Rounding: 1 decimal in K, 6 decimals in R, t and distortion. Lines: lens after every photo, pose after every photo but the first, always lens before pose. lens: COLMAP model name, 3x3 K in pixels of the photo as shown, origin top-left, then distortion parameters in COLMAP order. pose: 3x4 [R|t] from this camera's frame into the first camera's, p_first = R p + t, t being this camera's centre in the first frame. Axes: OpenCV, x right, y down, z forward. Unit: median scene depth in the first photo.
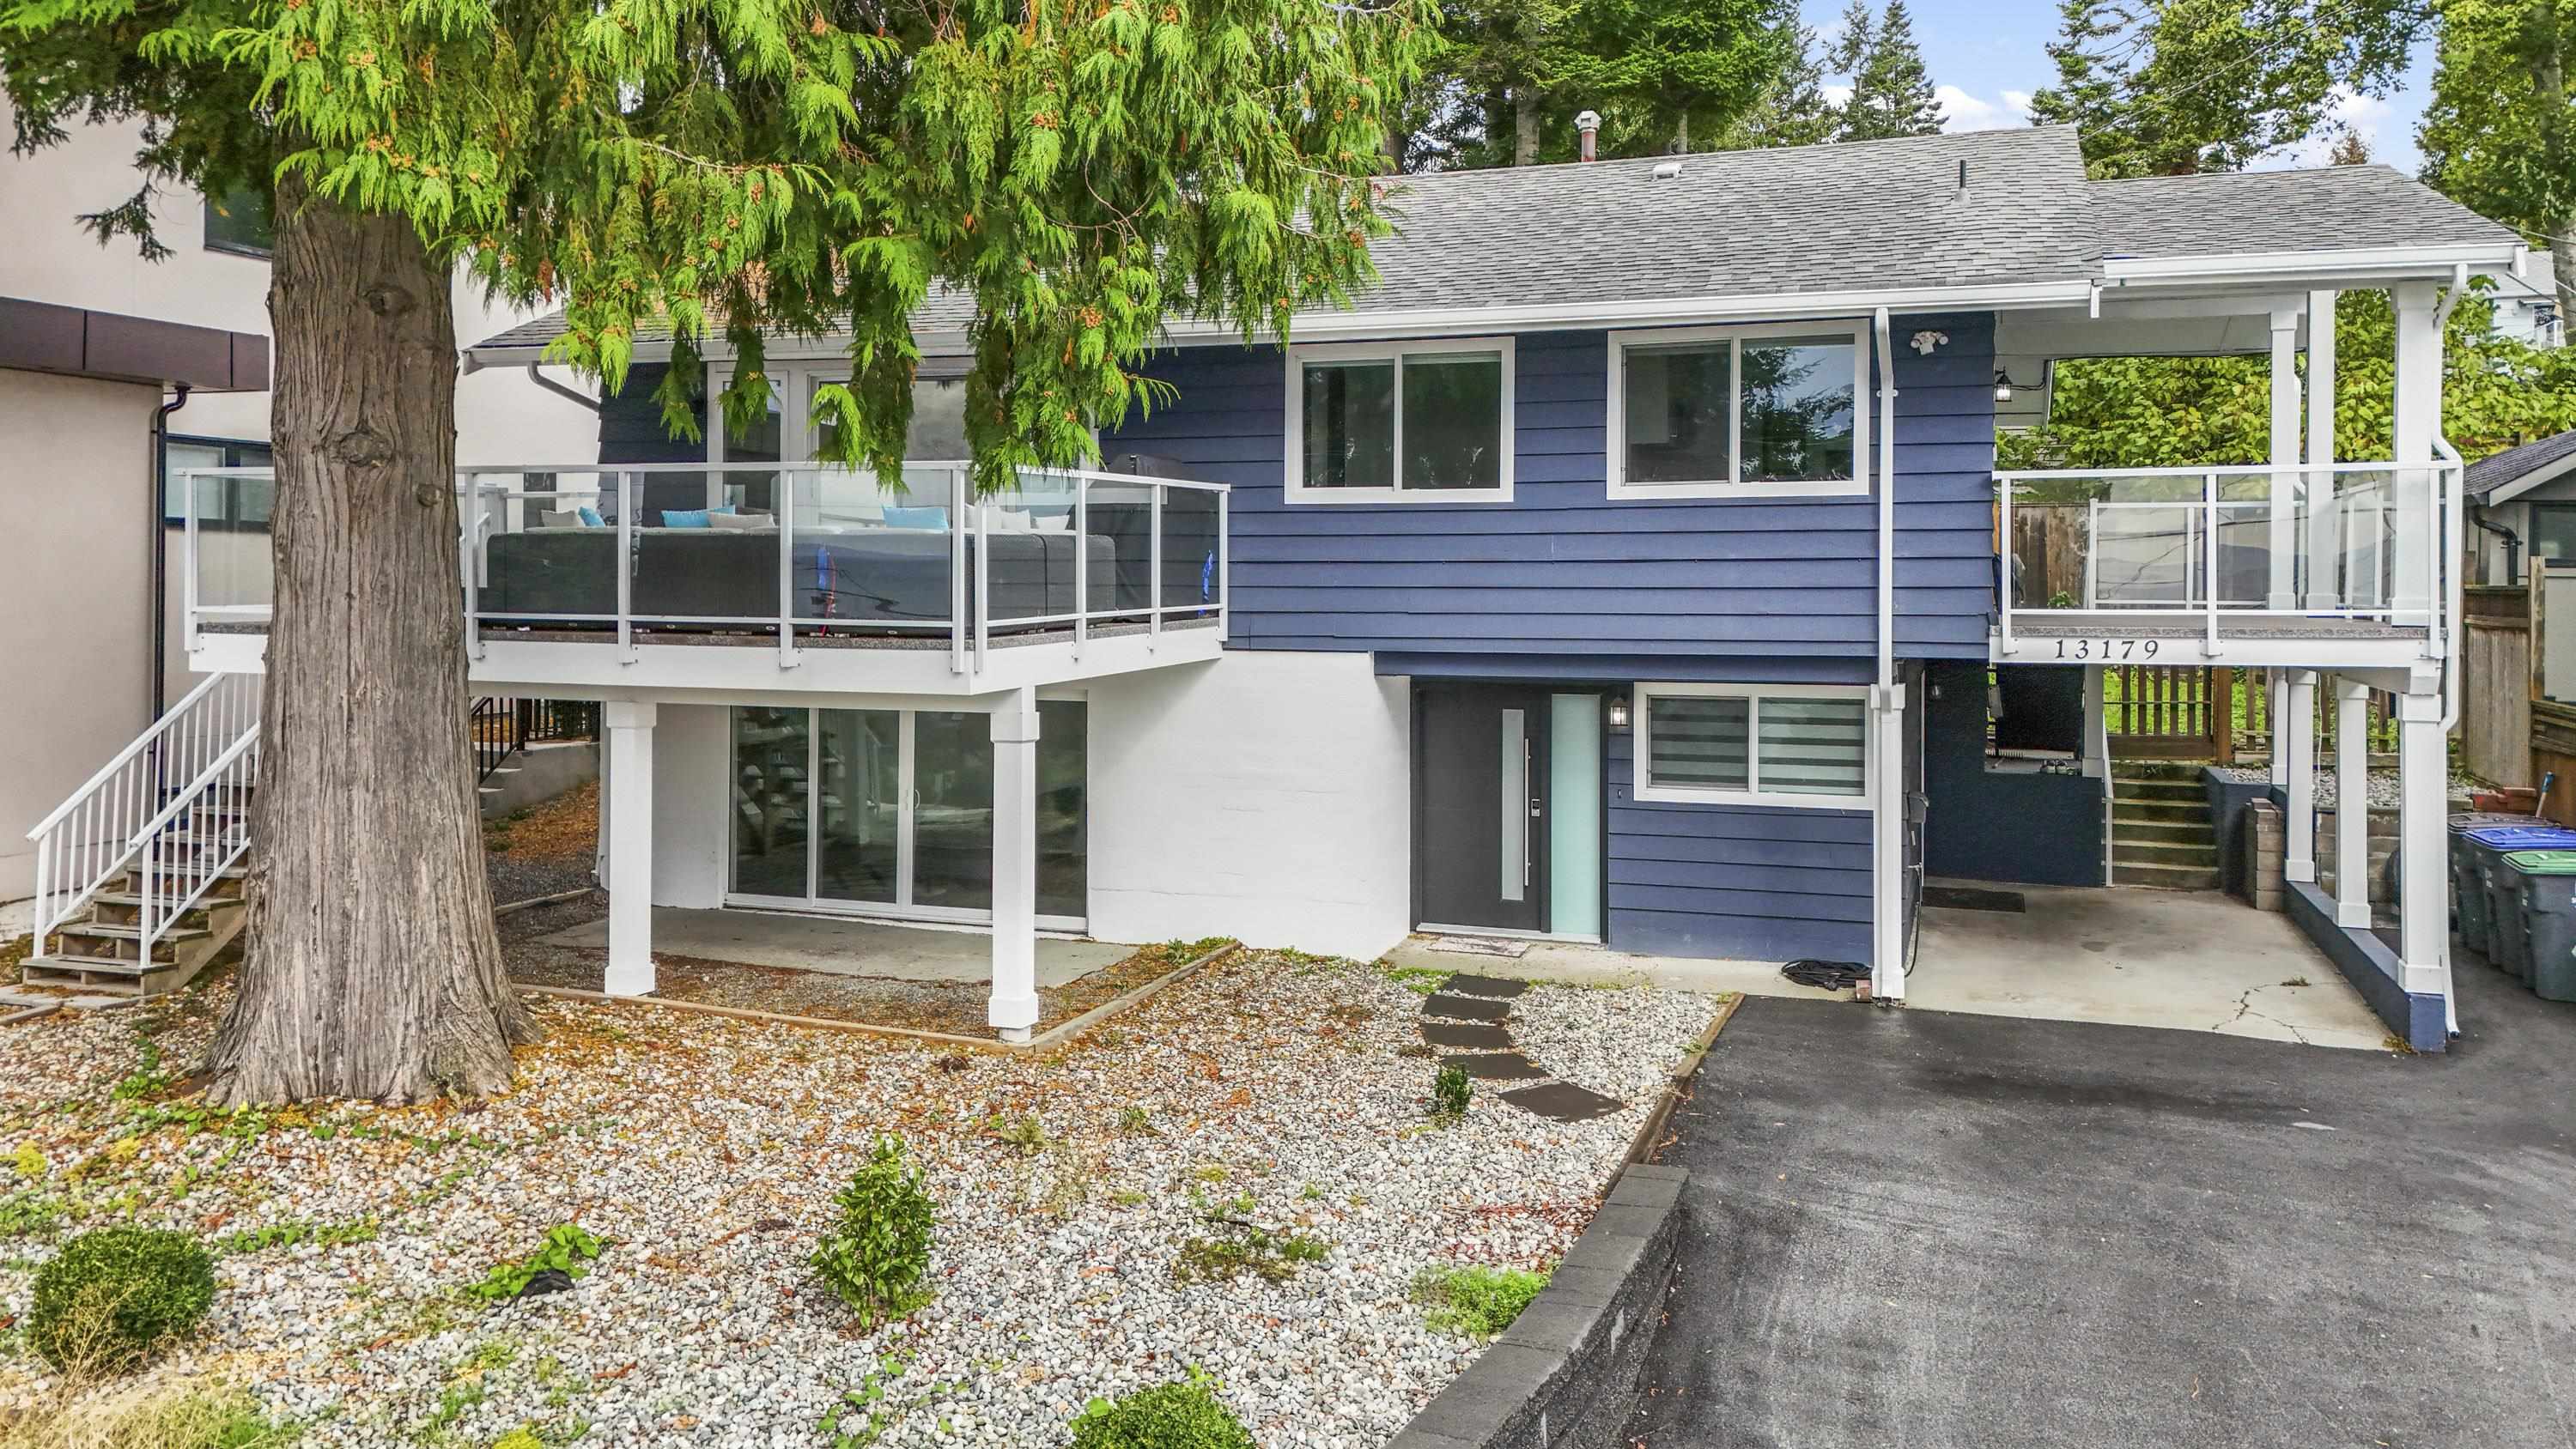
lens RADIAL K [[1925.1, 0, 1288.1], [0, 1925.1, 603.7], [0, 0, 1]] dist [0.051538, -0.003284]
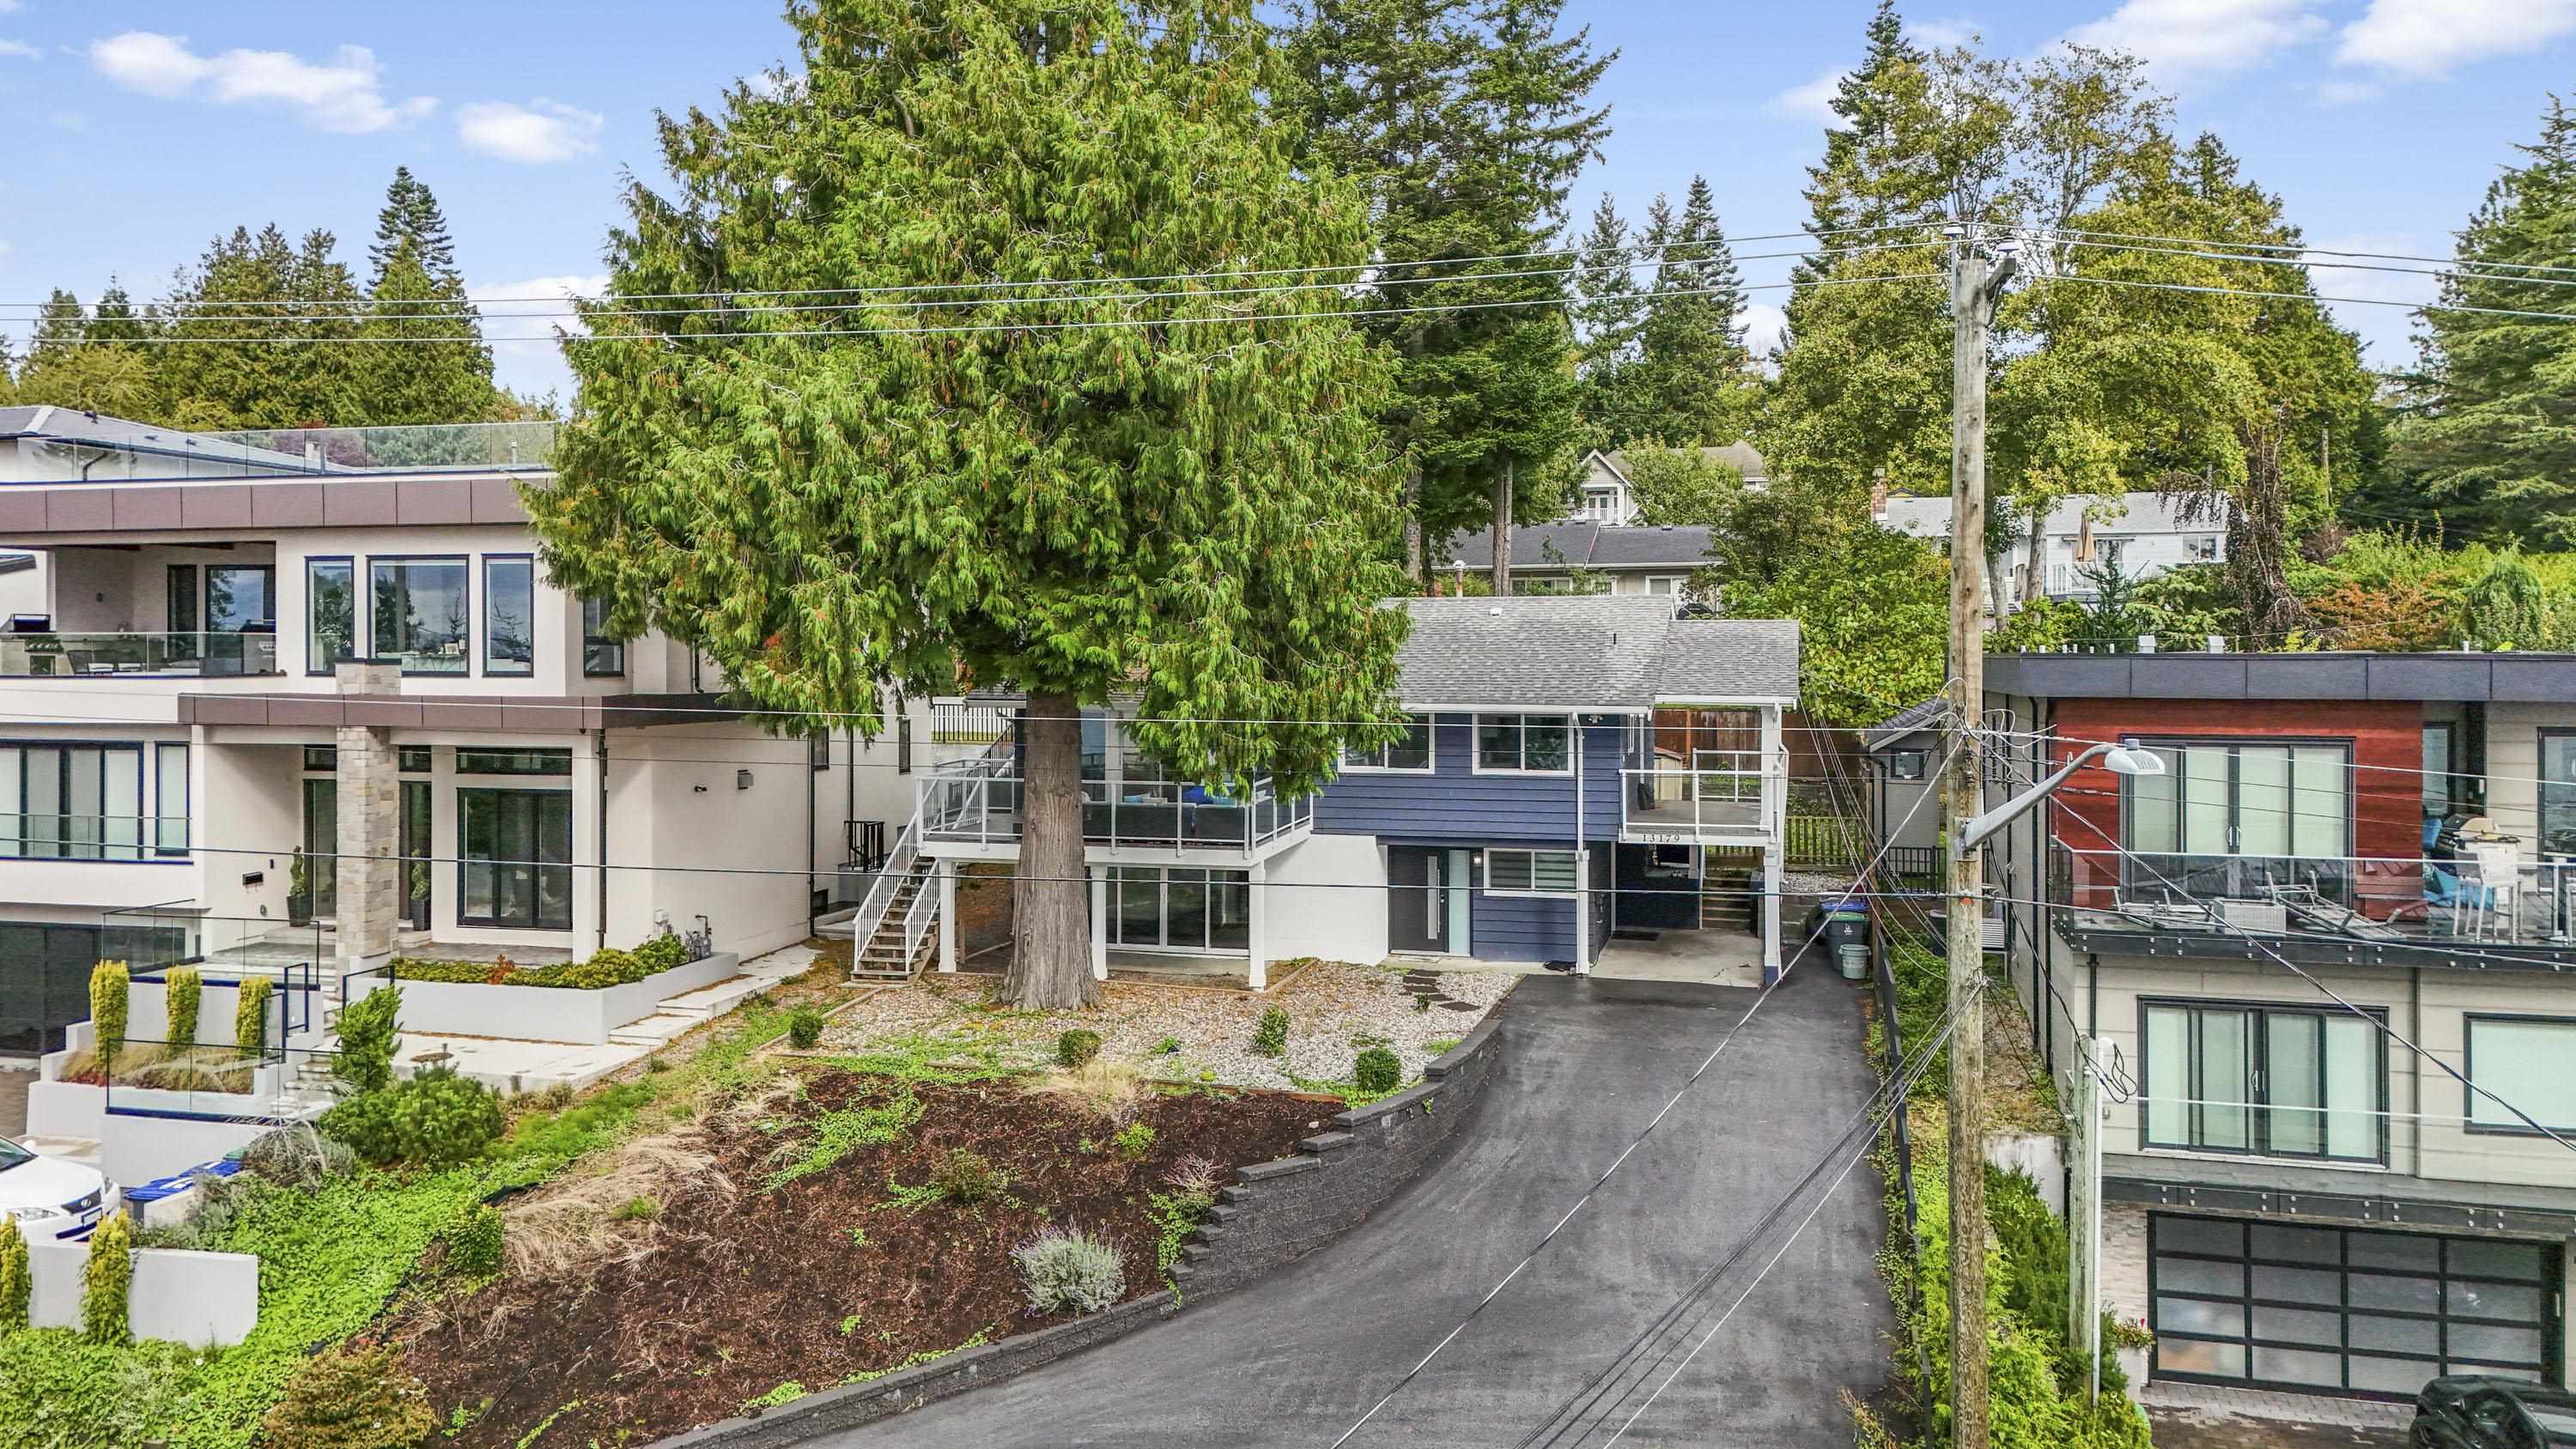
lens RADIAL K [[1862.9, 0, 1289.0], [0, 1862.9, 676.1], [0, 0, 1]] dist [0.089585, -0.125922]
pose [[0.997200, -0.006956, 0.074456, -0.235918], [0.006760, 0.999973, 0.002882, -0.182098], [-0.074474, -0.002370, 0.997220, -1.310731]]
